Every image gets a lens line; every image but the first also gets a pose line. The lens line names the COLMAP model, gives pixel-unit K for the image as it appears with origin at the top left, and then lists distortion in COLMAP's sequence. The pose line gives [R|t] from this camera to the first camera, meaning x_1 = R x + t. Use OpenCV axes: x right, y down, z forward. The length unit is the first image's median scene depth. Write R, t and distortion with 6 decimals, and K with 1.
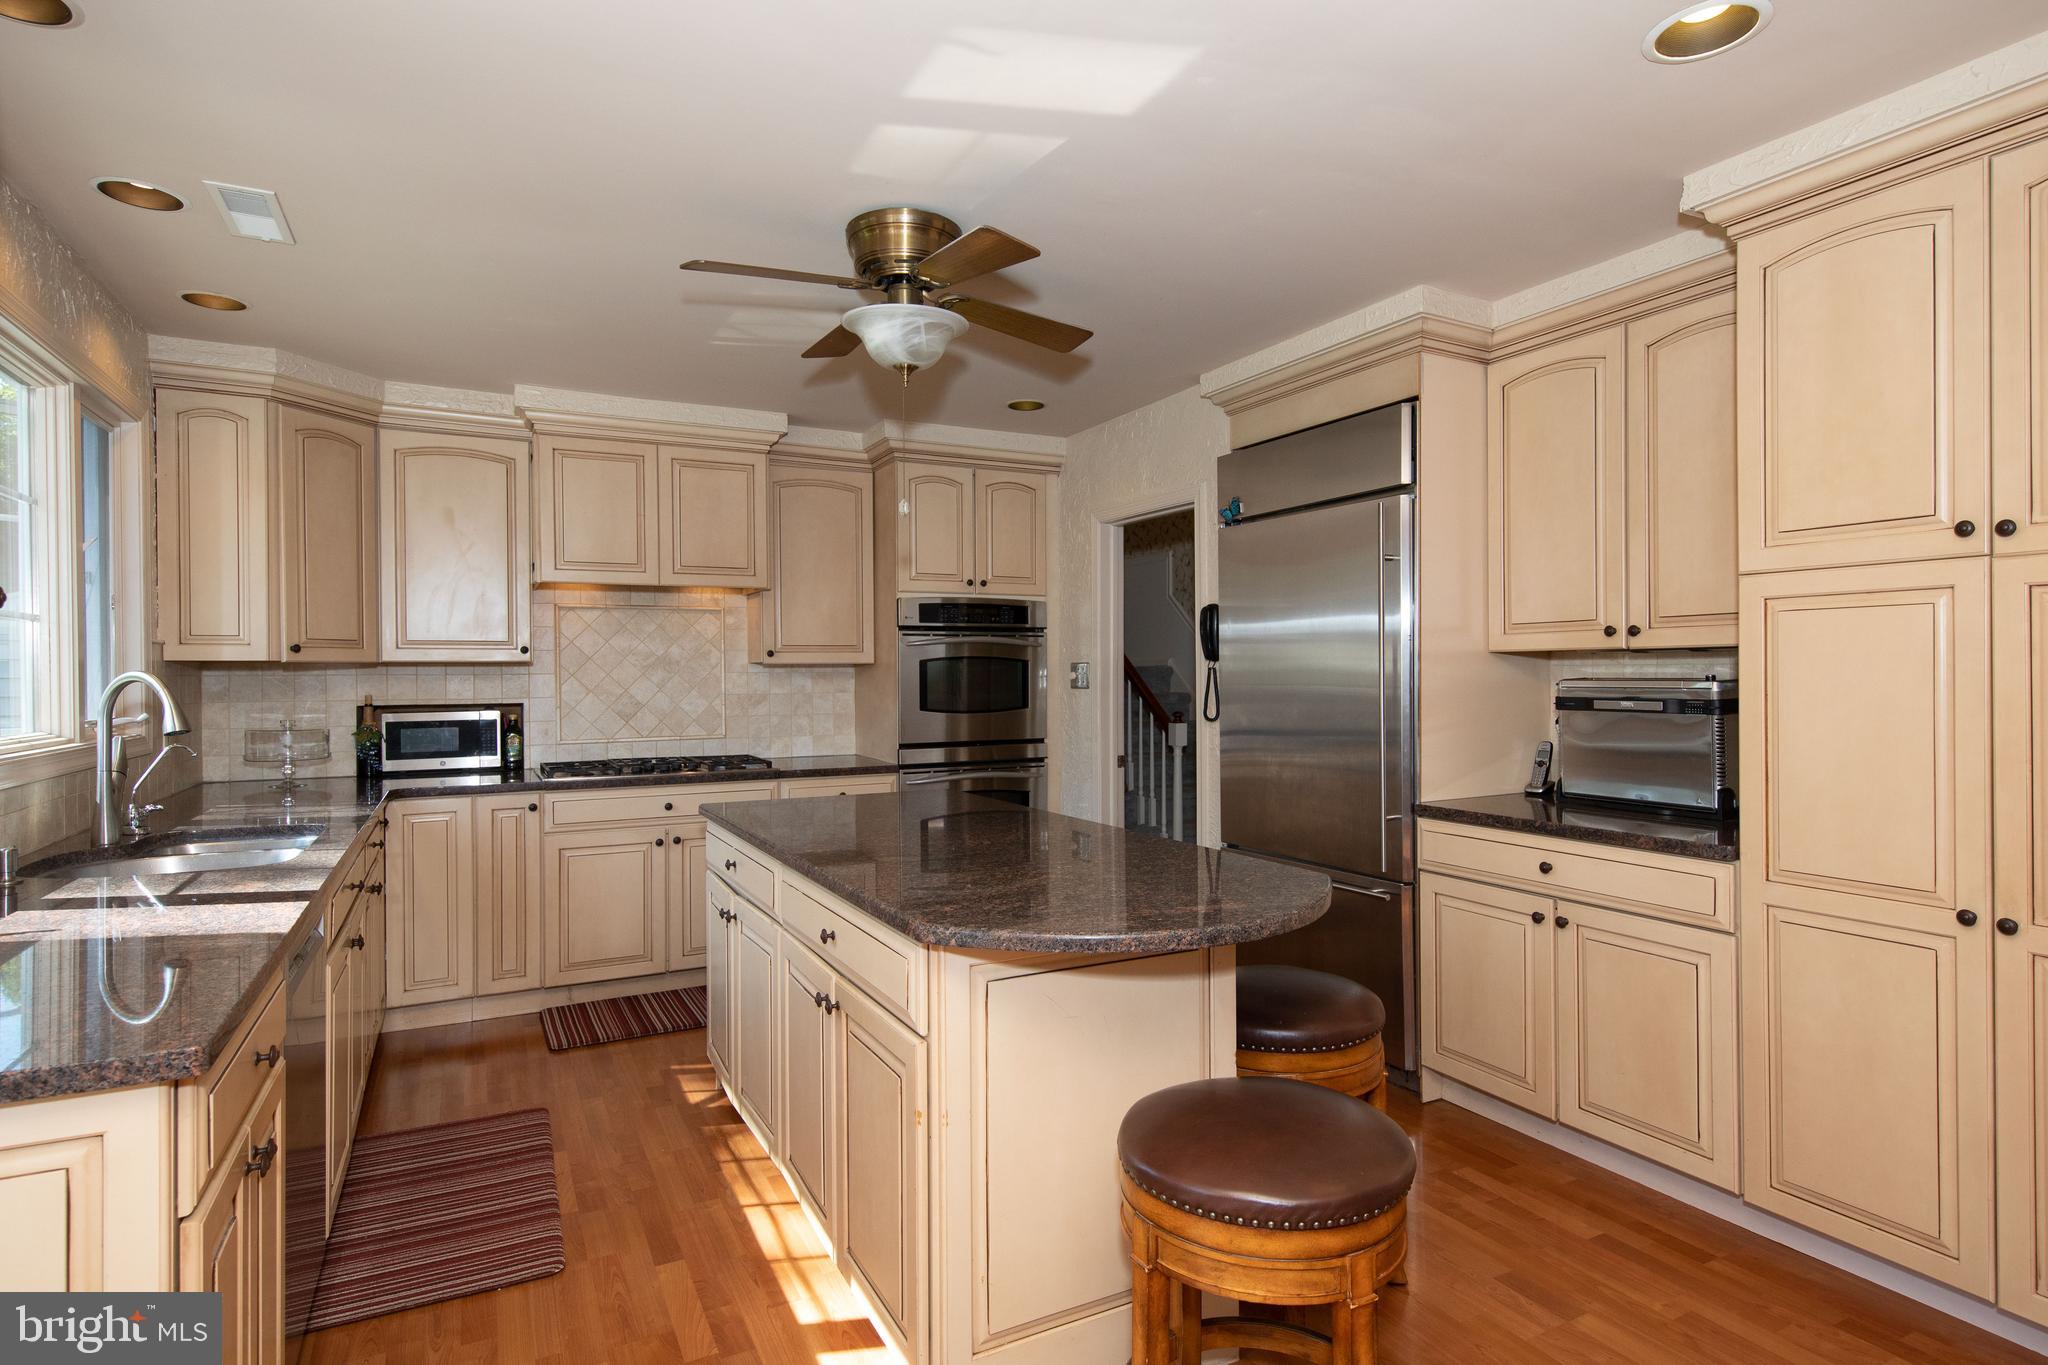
lens RADIAL K [[1064.8, 0, 1019.7], [0, 1064.8, 681.1], [0, 0, 1]] dist [0.003424, -0.005303]
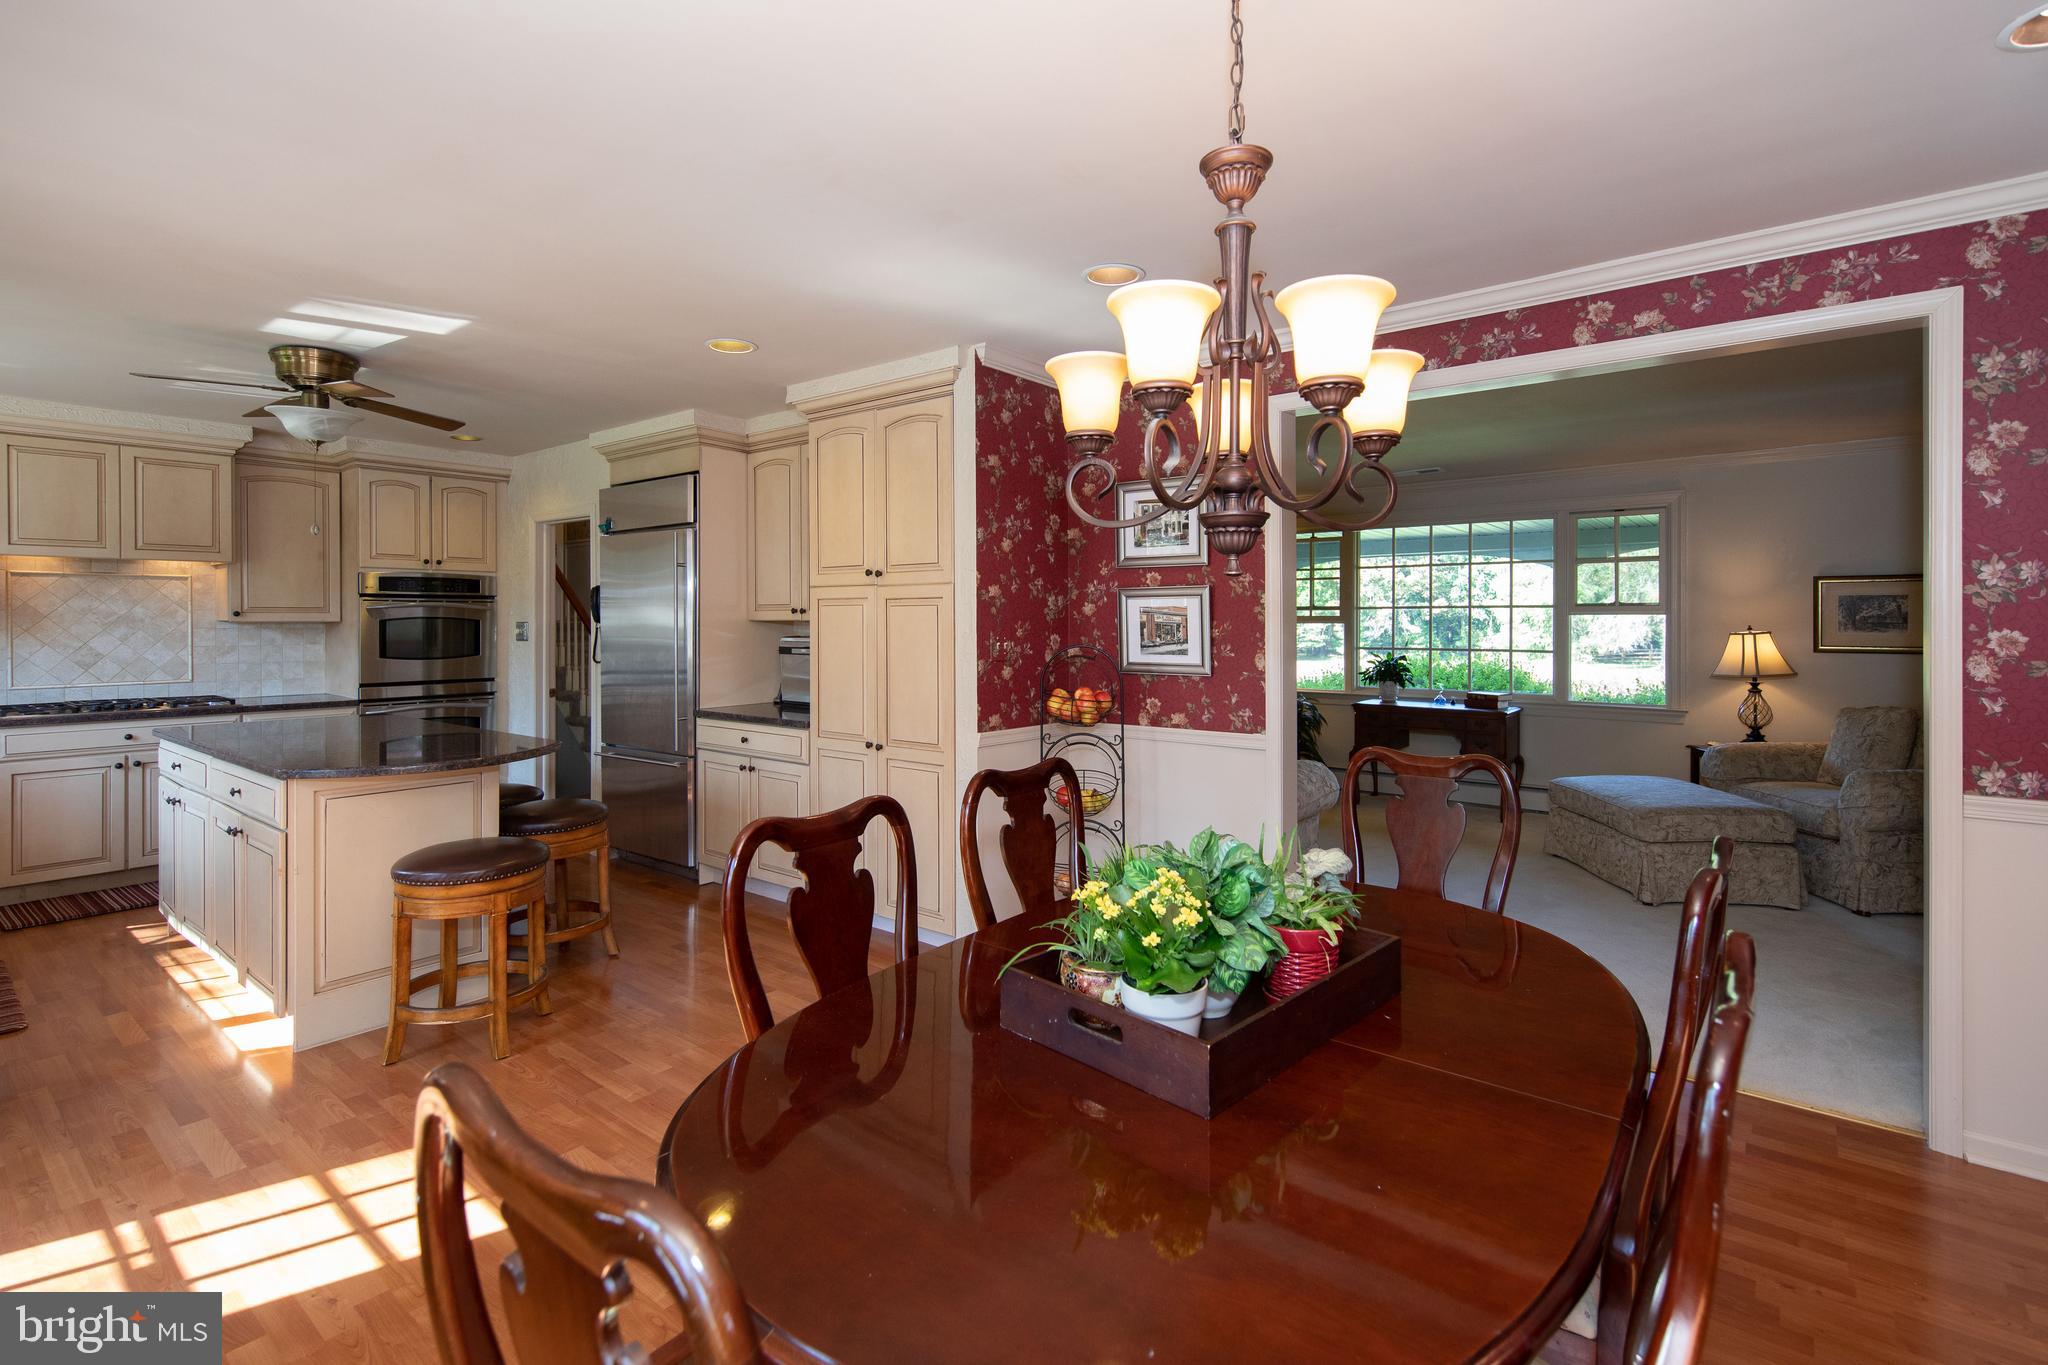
lens RADIAL K [[950.0, 0, 1053.0], [0, 950.0, 624.8], [0, 0, 1]] dist [-0.005846, -0.002997]
pose [[0.904503, 0.003822, 0.426451, 0.179166], [-0.002187, 0.999988, -0.004325, -0.011592], [-0.426463, 0.002979, 0.904500, -0.461352]]
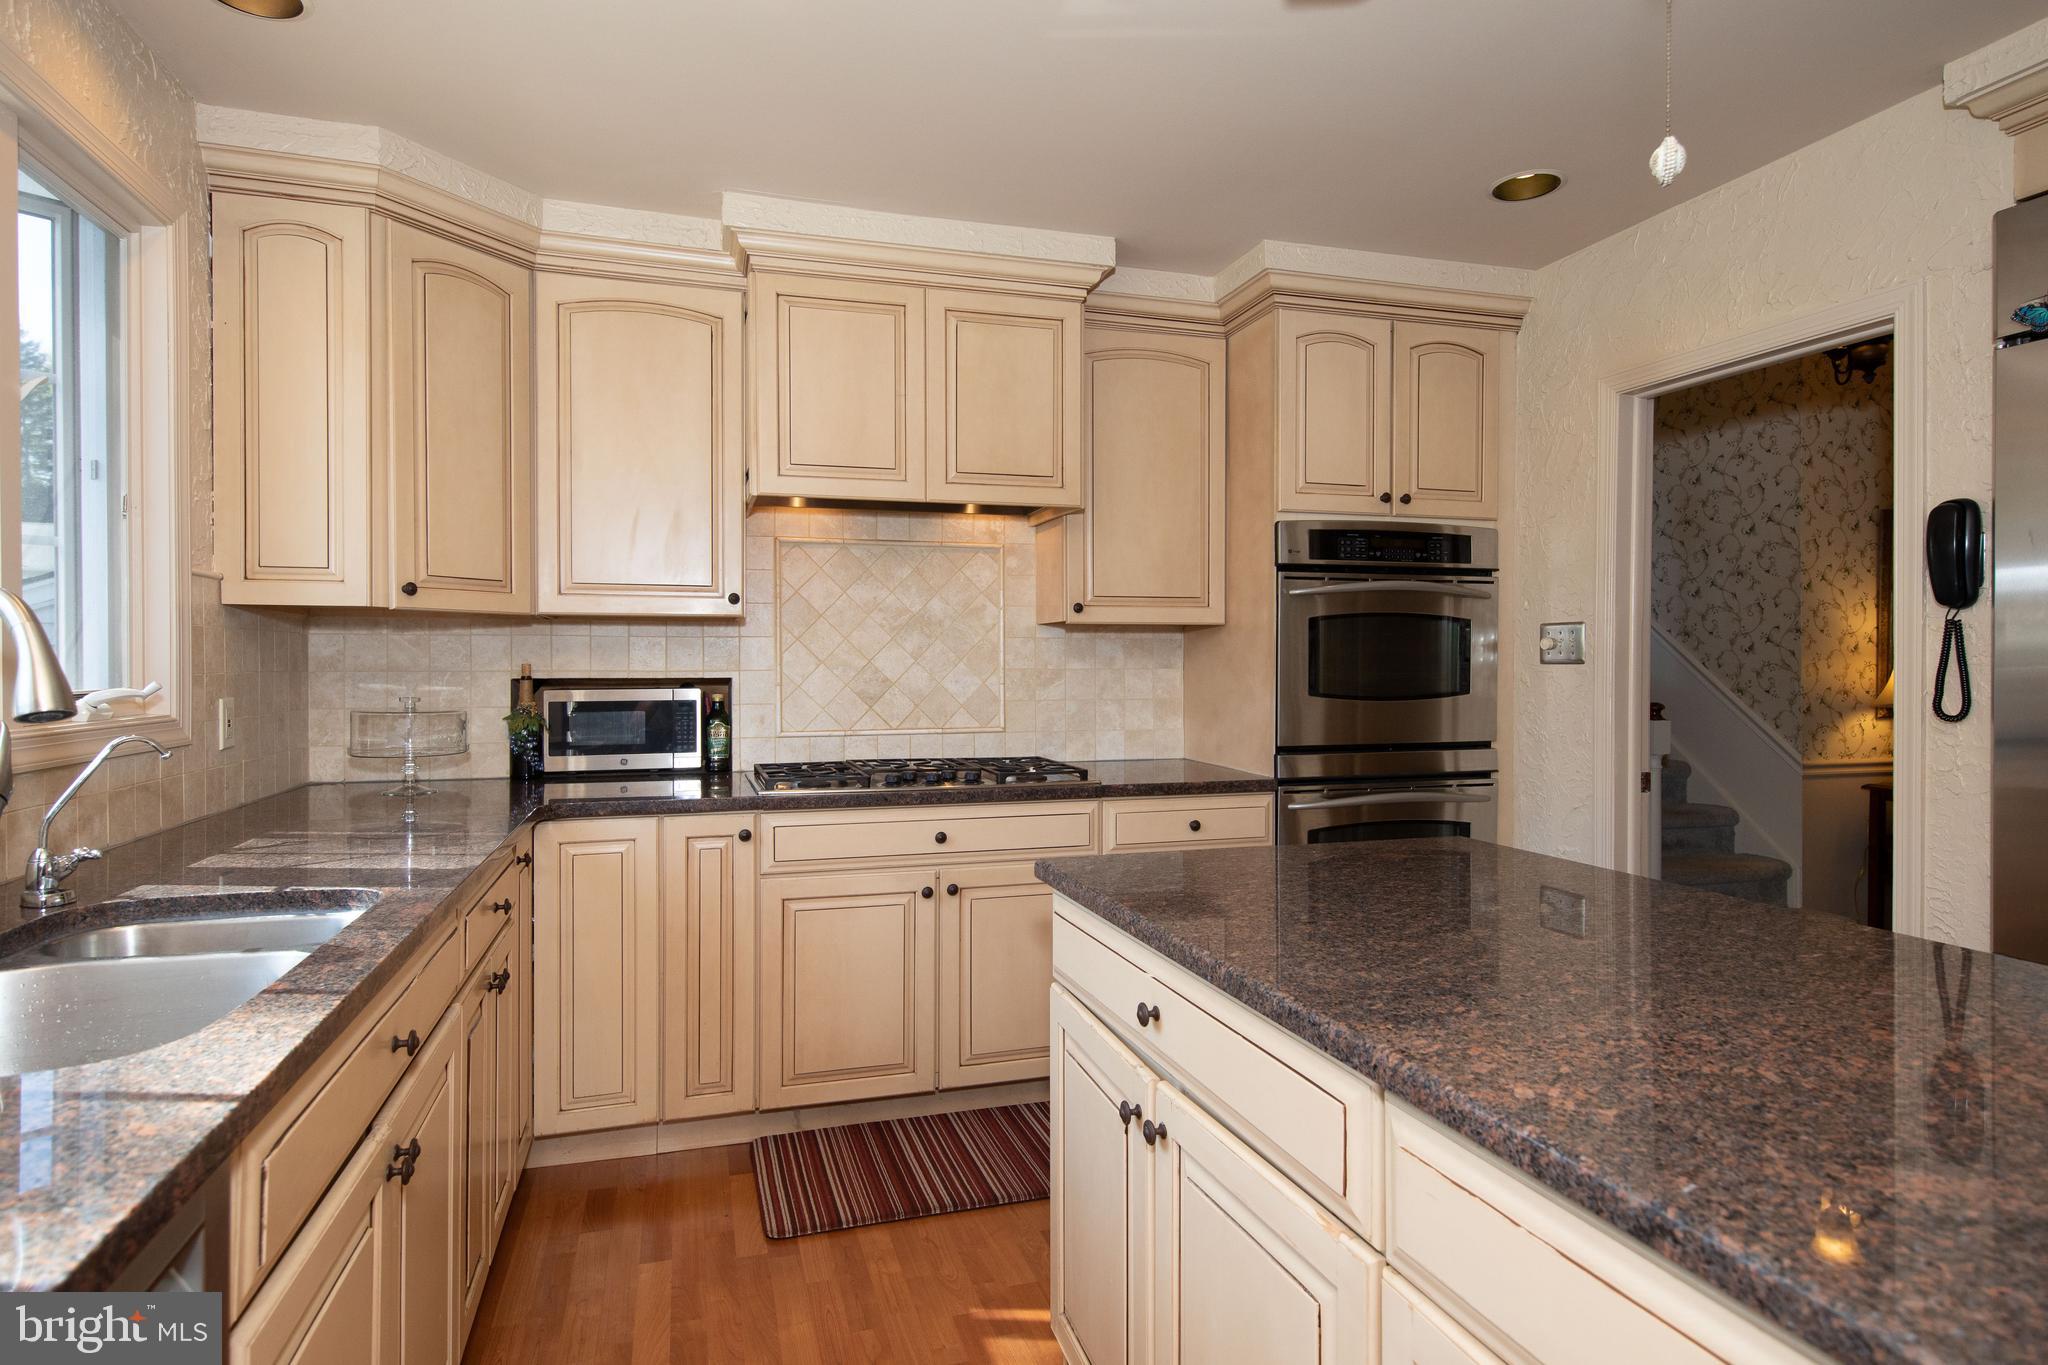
lens RADIAL K [[1064.8, 0, 1021.1], [0, 1064.8, 673.3], [0, 0, 1]] dist [0.003424, -0.005303]
pose [[0.985823, 0.009035, -0.167542, -0.173584], [-0.008702, 0.999958, 0.002726, 0.015135], [0.167560, -0.001229, 0.985861, 0.368885]]
